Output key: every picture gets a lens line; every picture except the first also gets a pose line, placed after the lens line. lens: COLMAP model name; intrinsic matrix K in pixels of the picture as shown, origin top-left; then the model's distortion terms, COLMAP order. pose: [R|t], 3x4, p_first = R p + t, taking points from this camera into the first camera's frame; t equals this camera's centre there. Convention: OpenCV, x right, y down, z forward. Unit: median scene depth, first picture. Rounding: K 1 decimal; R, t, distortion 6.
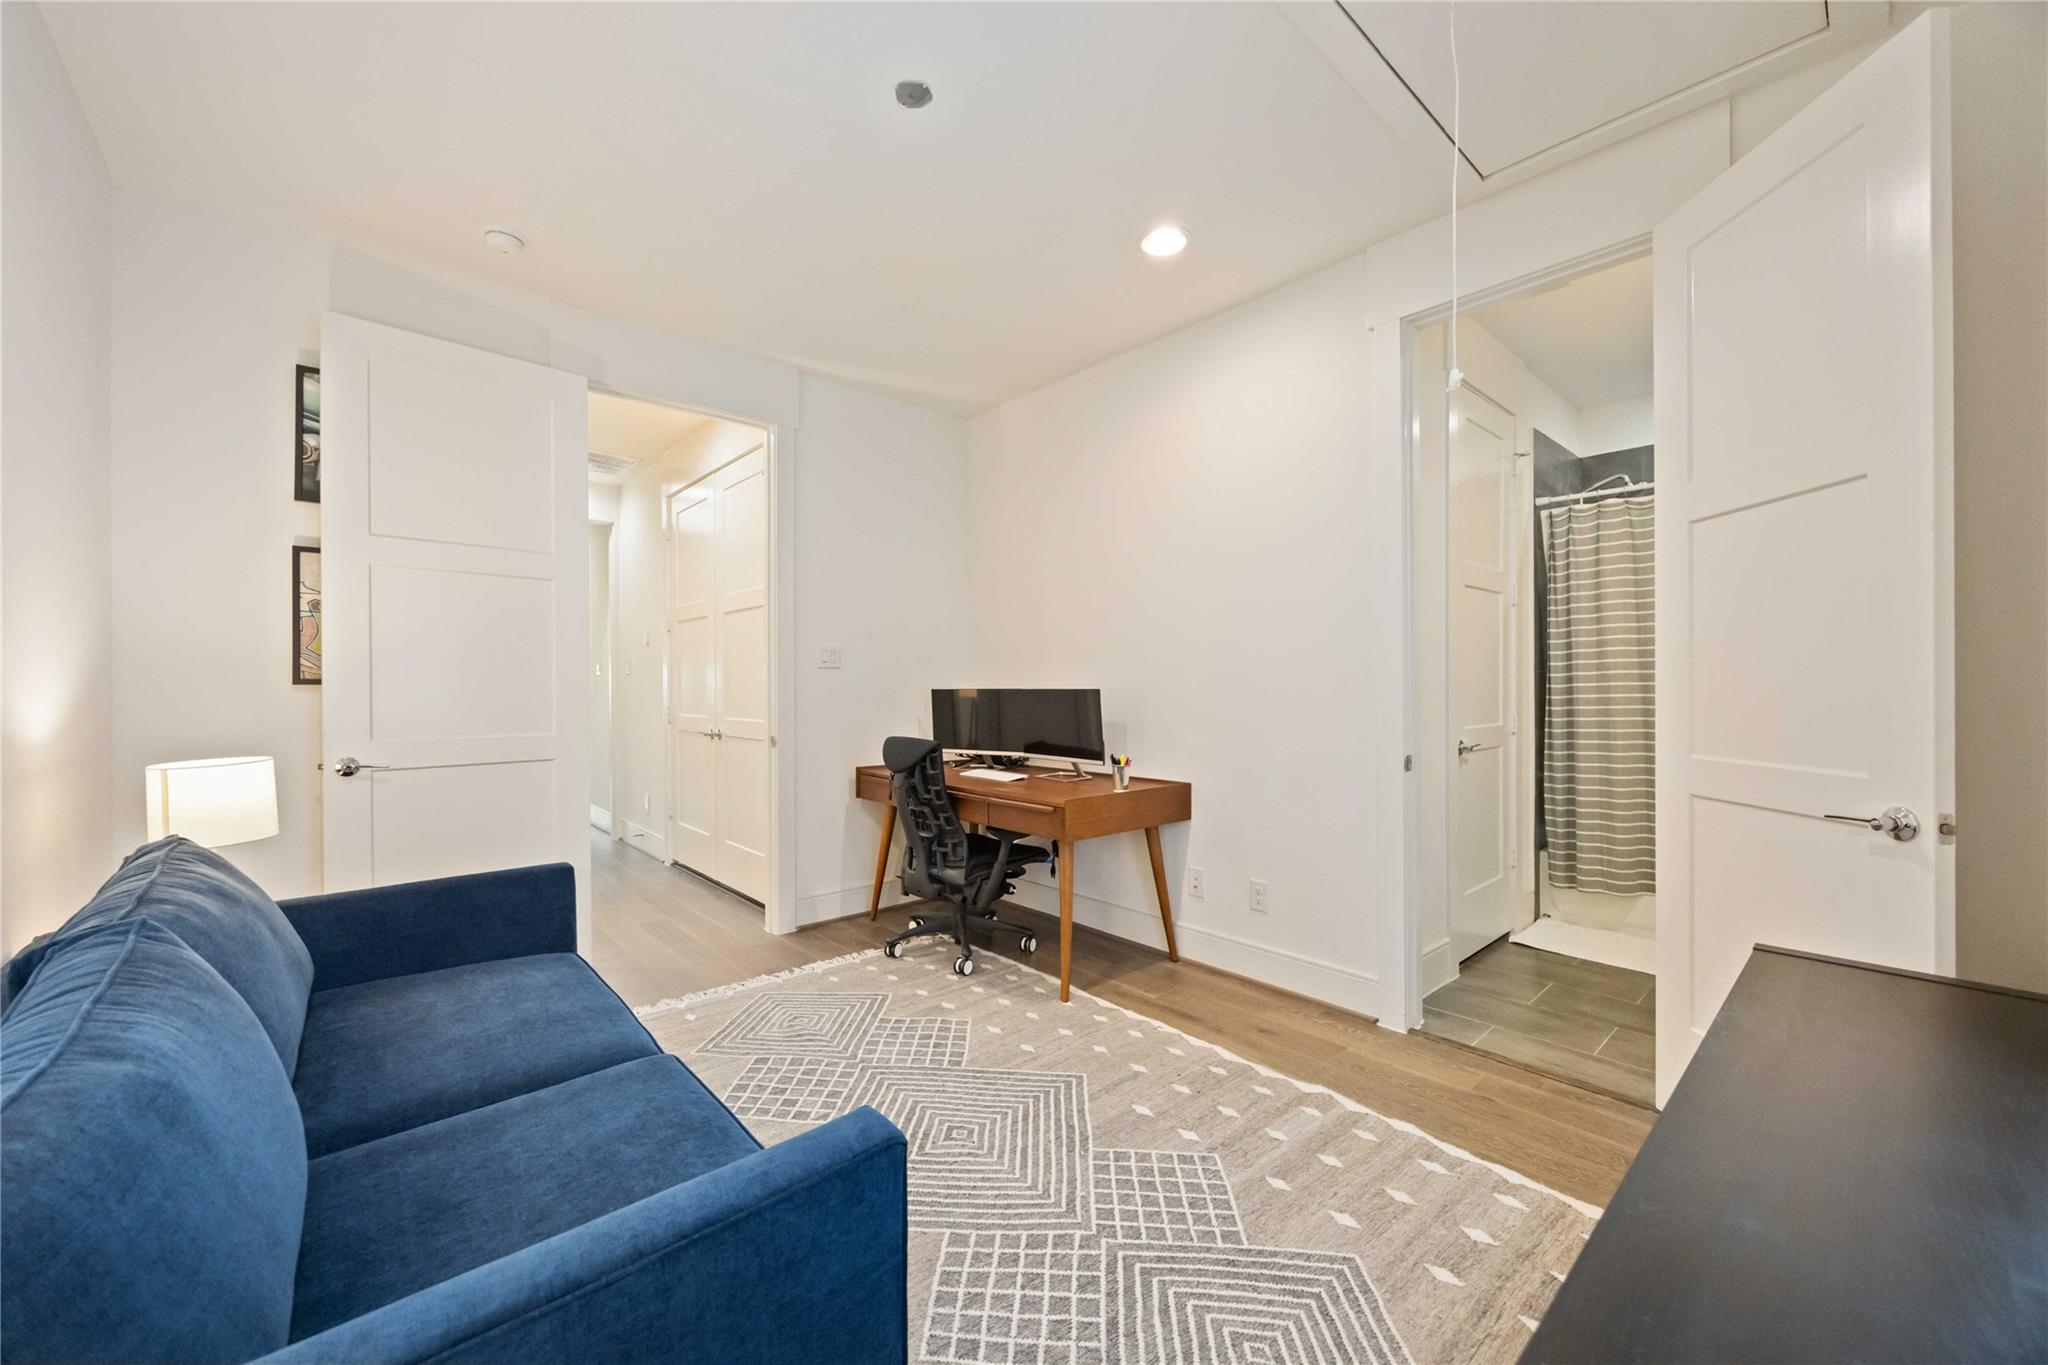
lens RADIAL K [[776.8, 0, 1023.0], [0, 776.8, 687.1], [0, 0, 1]] dist [-0.001628, -0.000736]
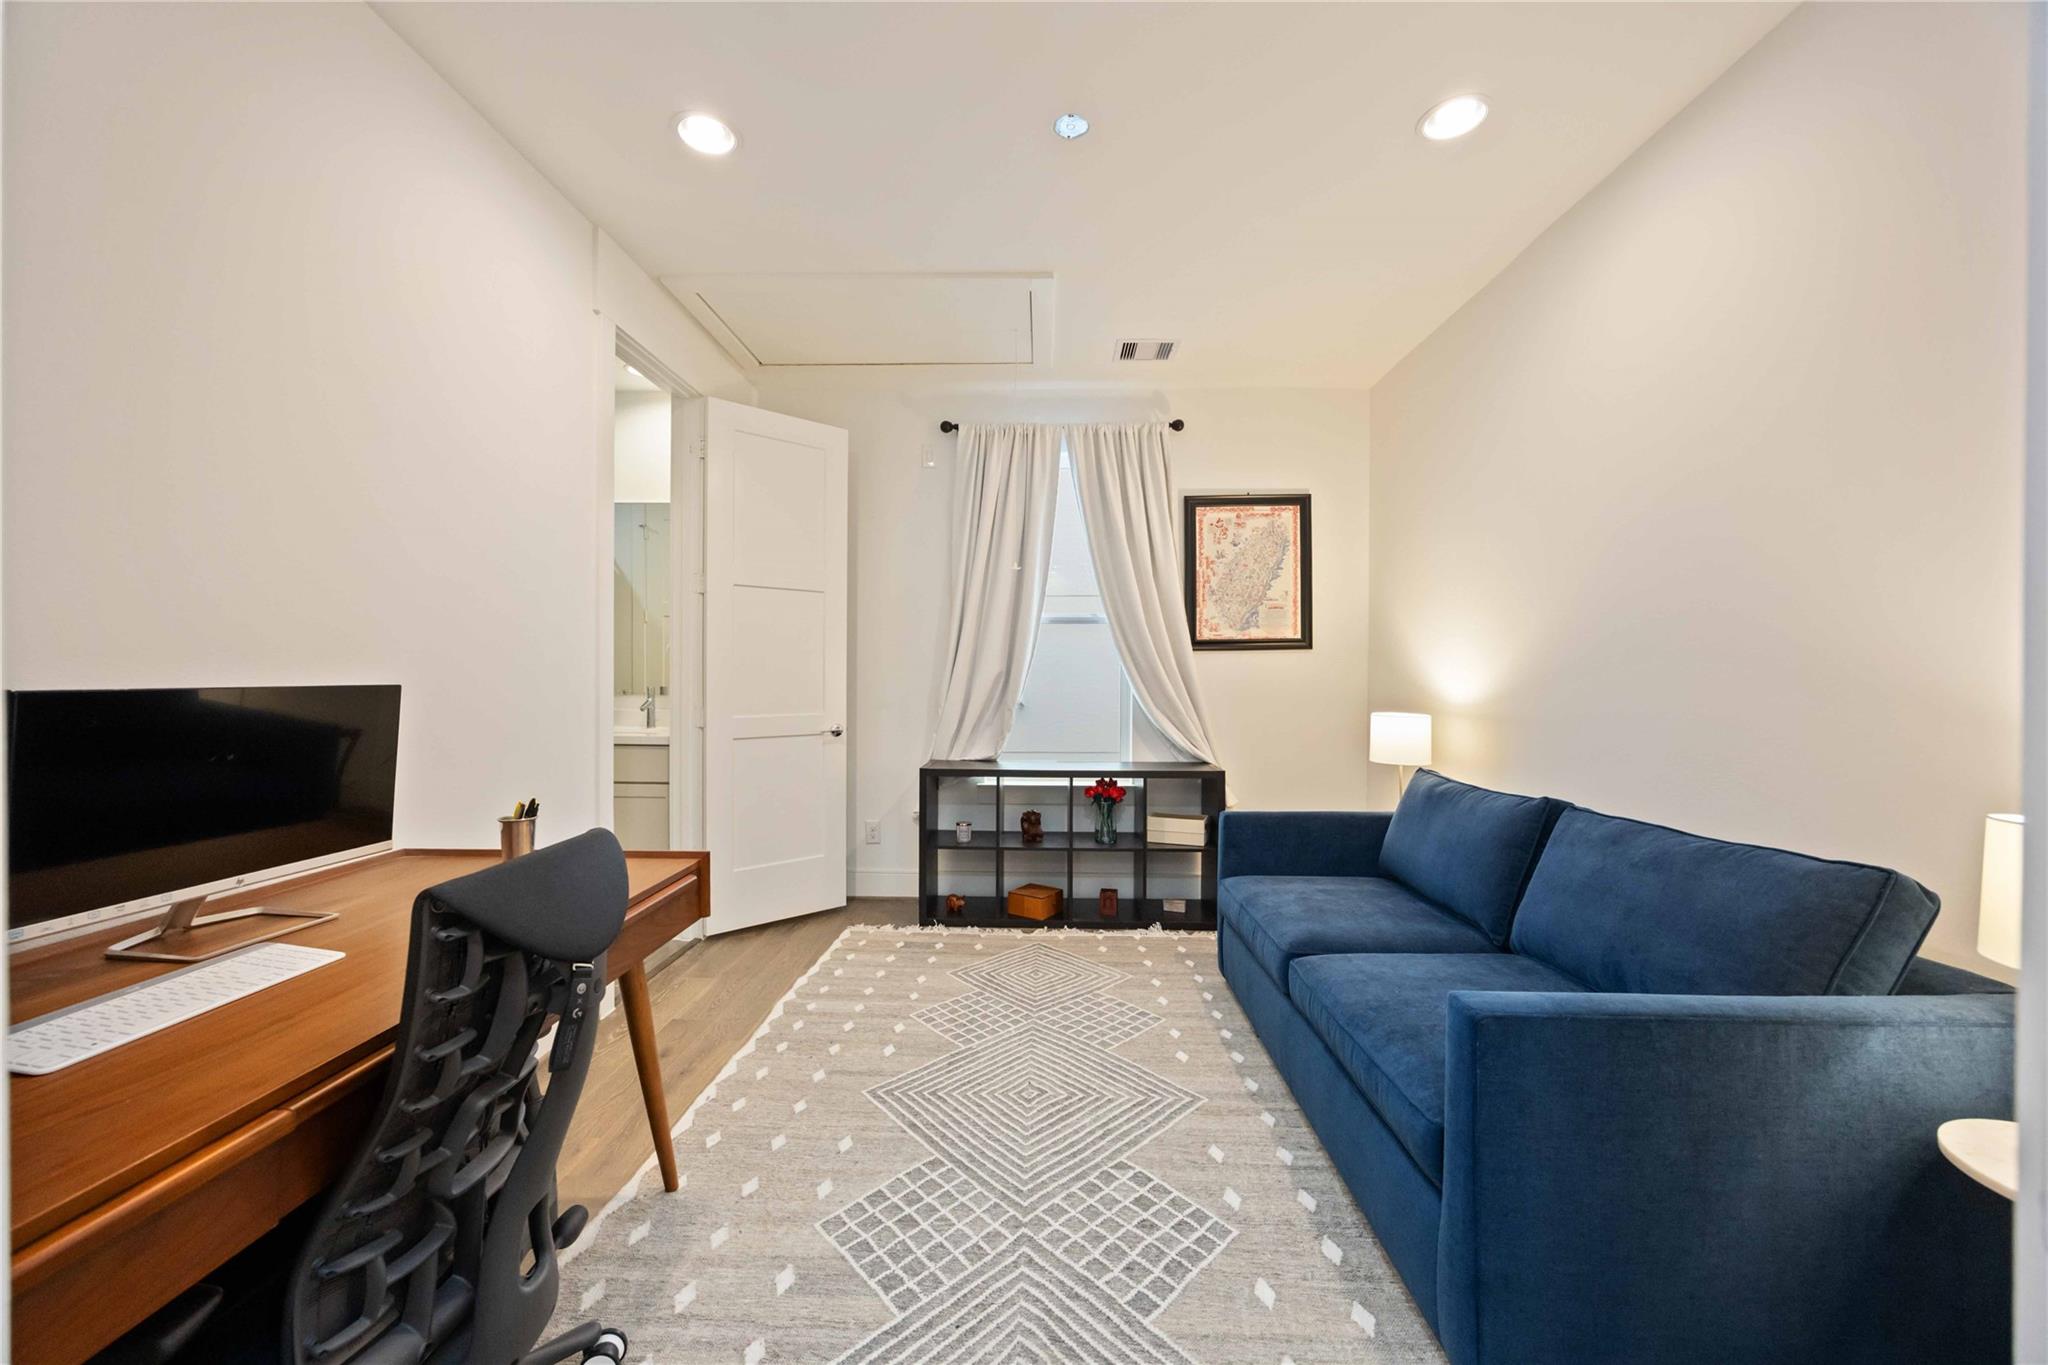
lens RADIAL K [[776.8, 0, 1022.2], [0, 776.8, 678.8], [0, 0, 1]] dist [-0.001628, -0.000736]
pose [[-0.728245, -0.004430, 0.685303, -0.758274], [-0.003309, 0.999990, 0.002947, -0.004708], [-0.685309, -0.000122, -0.728252, 1.676145]]
